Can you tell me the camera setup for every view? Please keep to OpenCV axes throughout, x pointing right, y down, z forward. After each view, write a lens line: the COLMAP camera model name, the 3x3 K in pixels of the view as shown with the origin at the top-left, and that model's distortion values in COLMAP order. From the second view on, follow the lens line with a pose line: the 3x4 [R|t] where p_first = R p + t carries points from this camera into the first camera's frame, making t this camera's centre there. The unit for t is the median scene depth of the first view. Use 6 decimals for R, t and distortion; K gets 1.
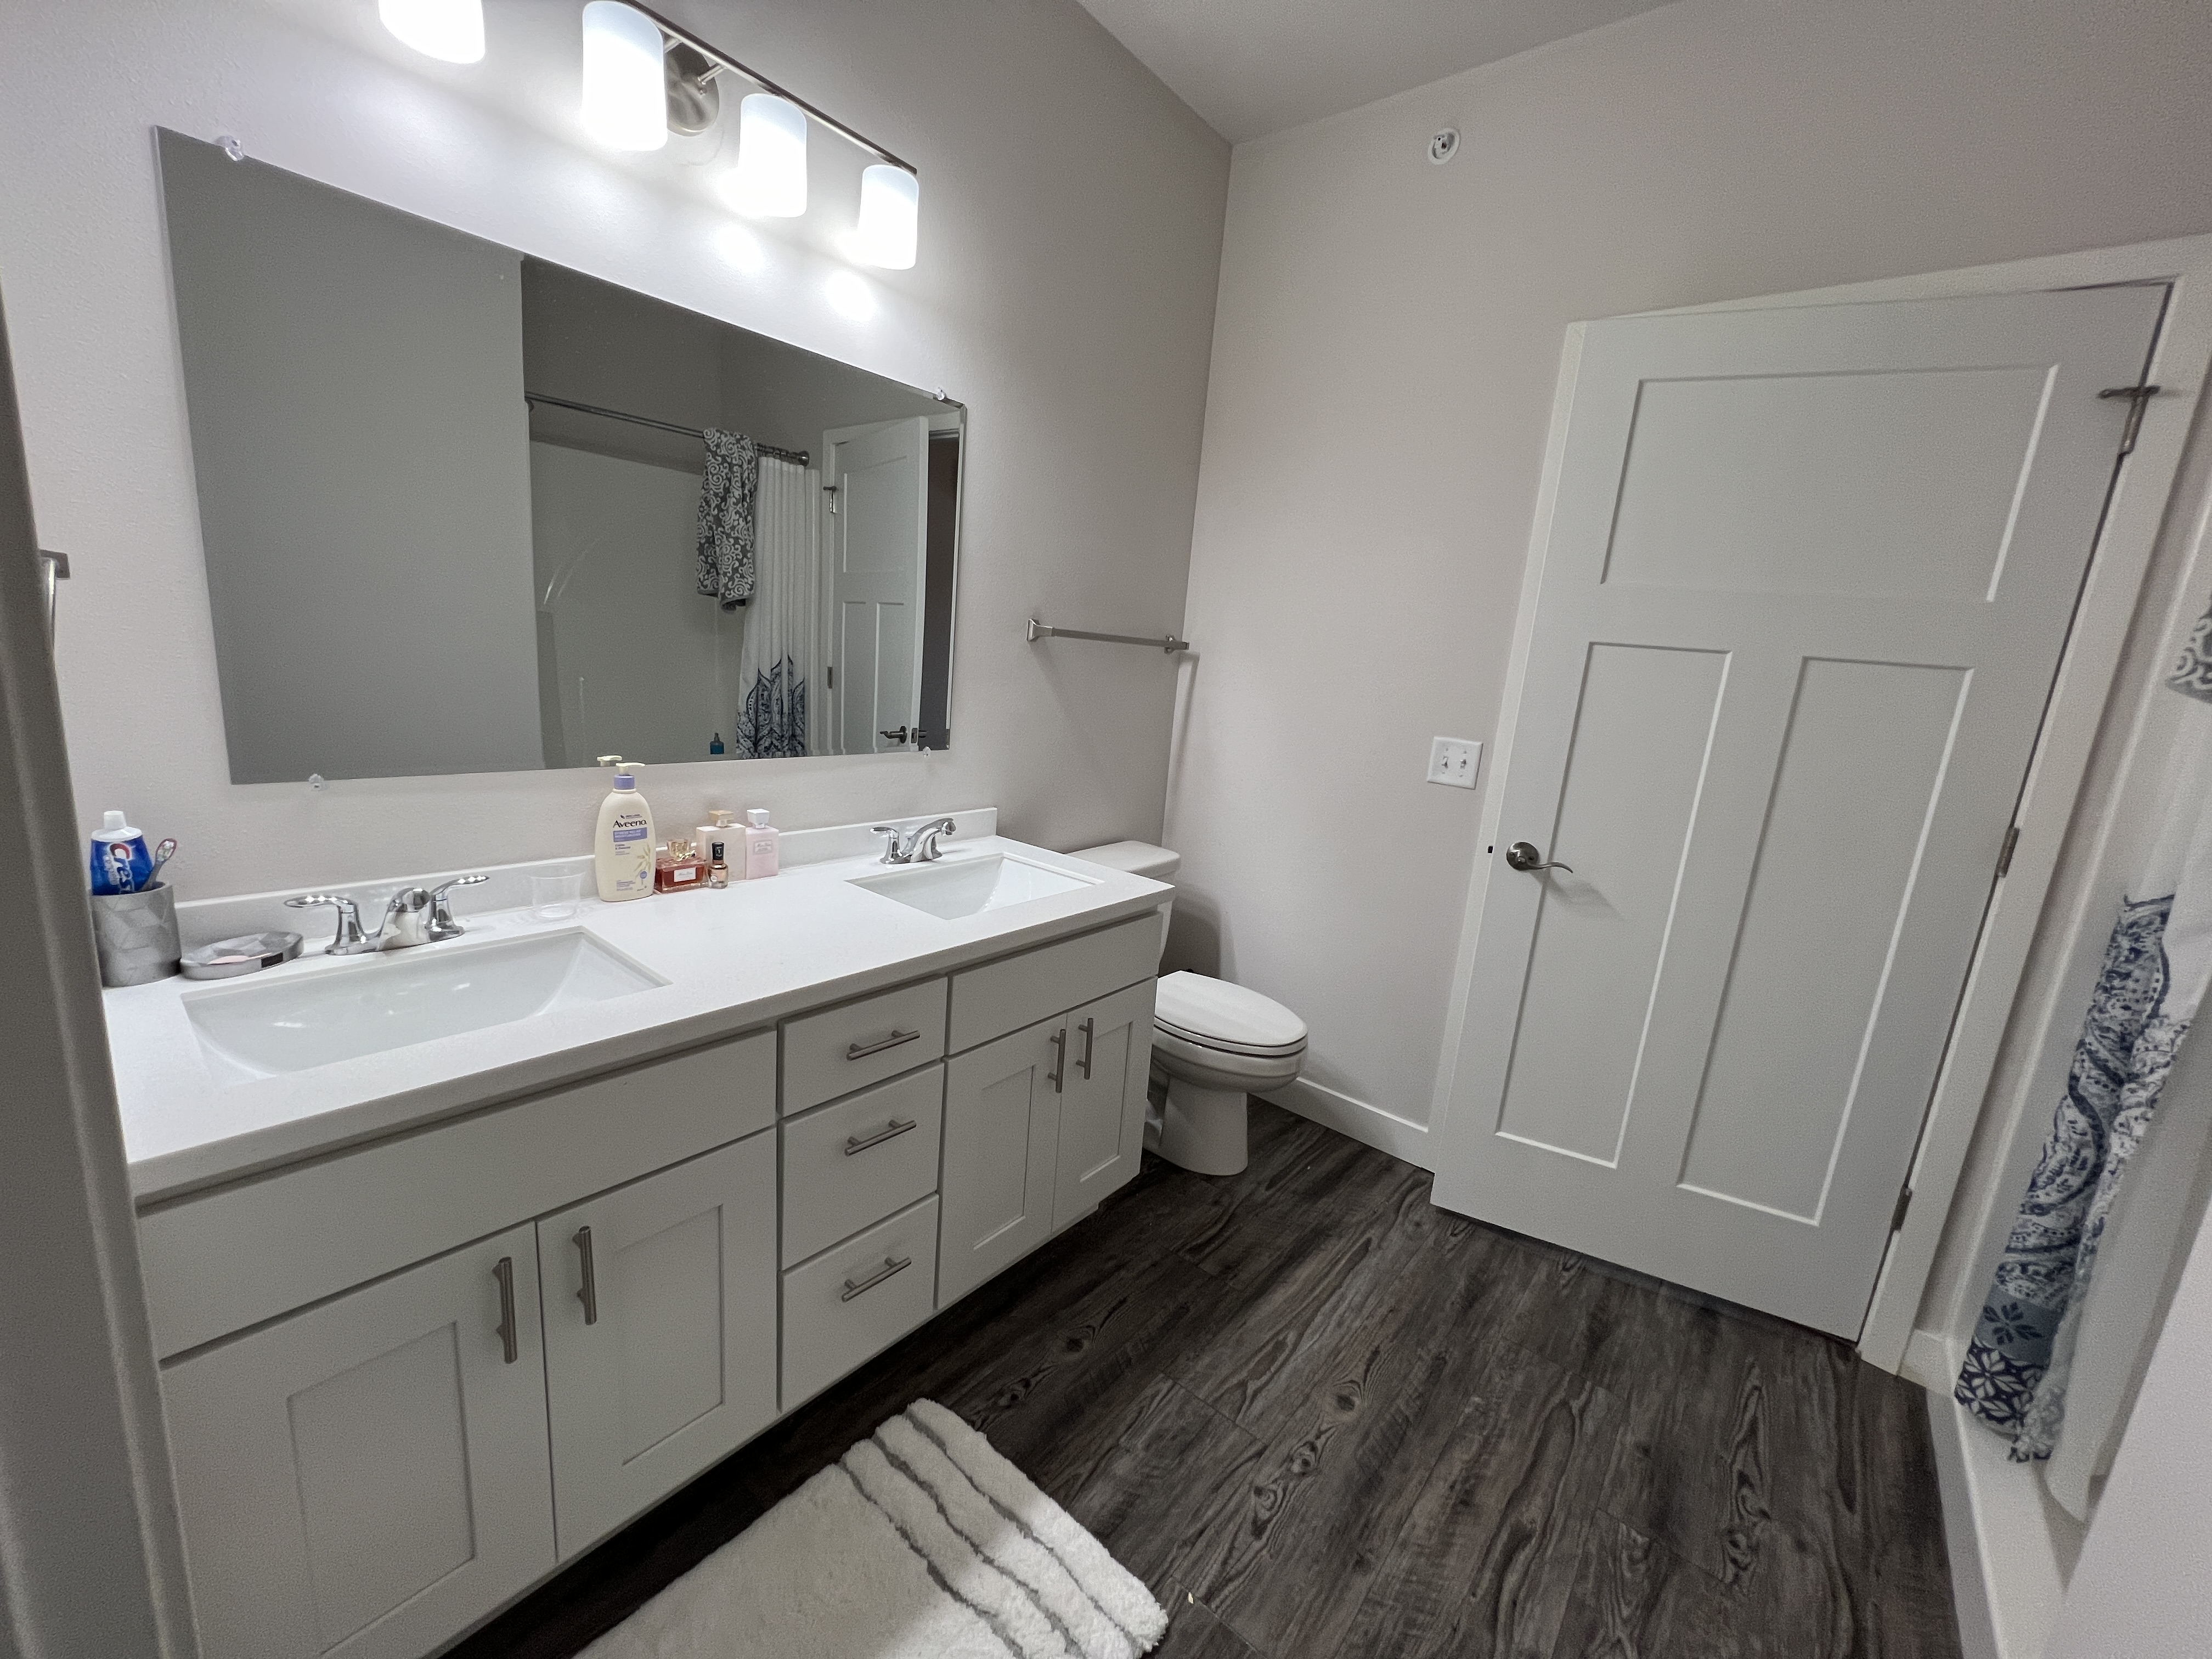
lens RADIAL K [[882.9, 0, 1103.6], [0, 882.9, 834.8], [0, 0, 1]] dist [-0.002817, 0.001184]
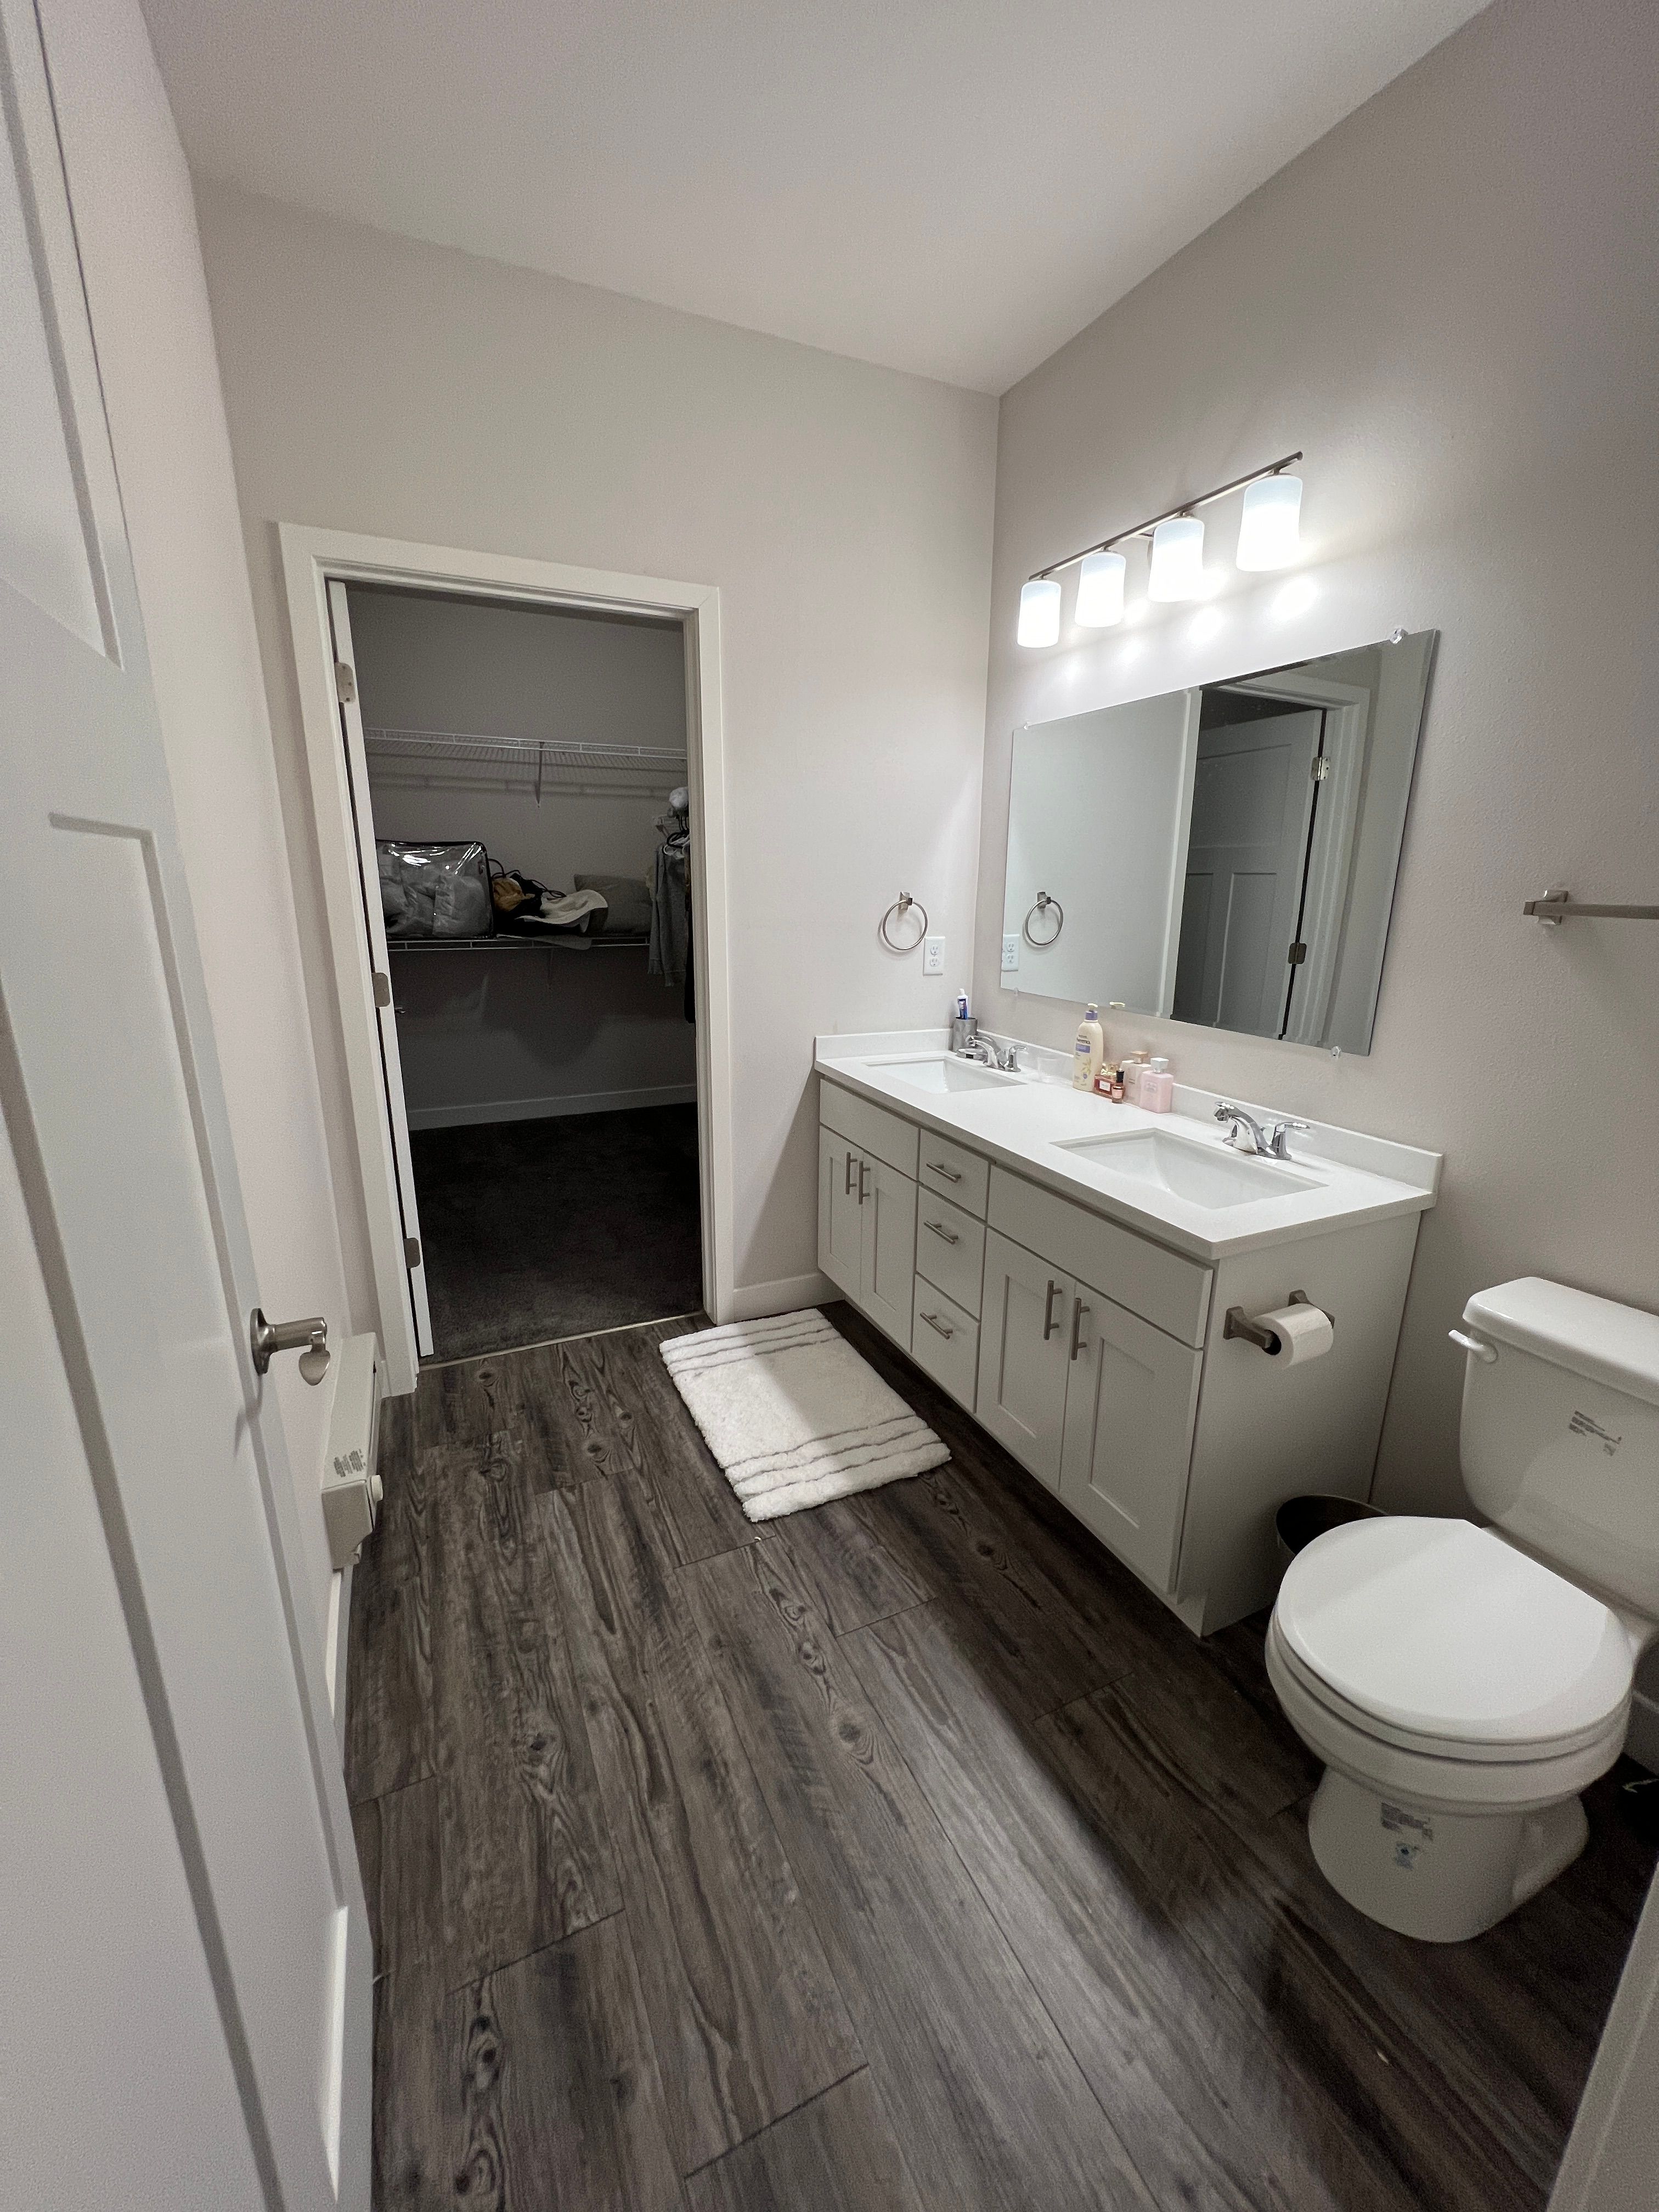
lens RADIAL K [[882.9, 0, 829.1], [0, 882.9, 1105.2], [0, 0, 1]] dist [-0.002817, 0.001184]
pose [[-0.429592, 0.141298, -0.891900, 1.101364], [-0.227885, 0.938752, 0.258483, -0.212099], [0.873796, 0.314293, -0.371081, 1.226161]]
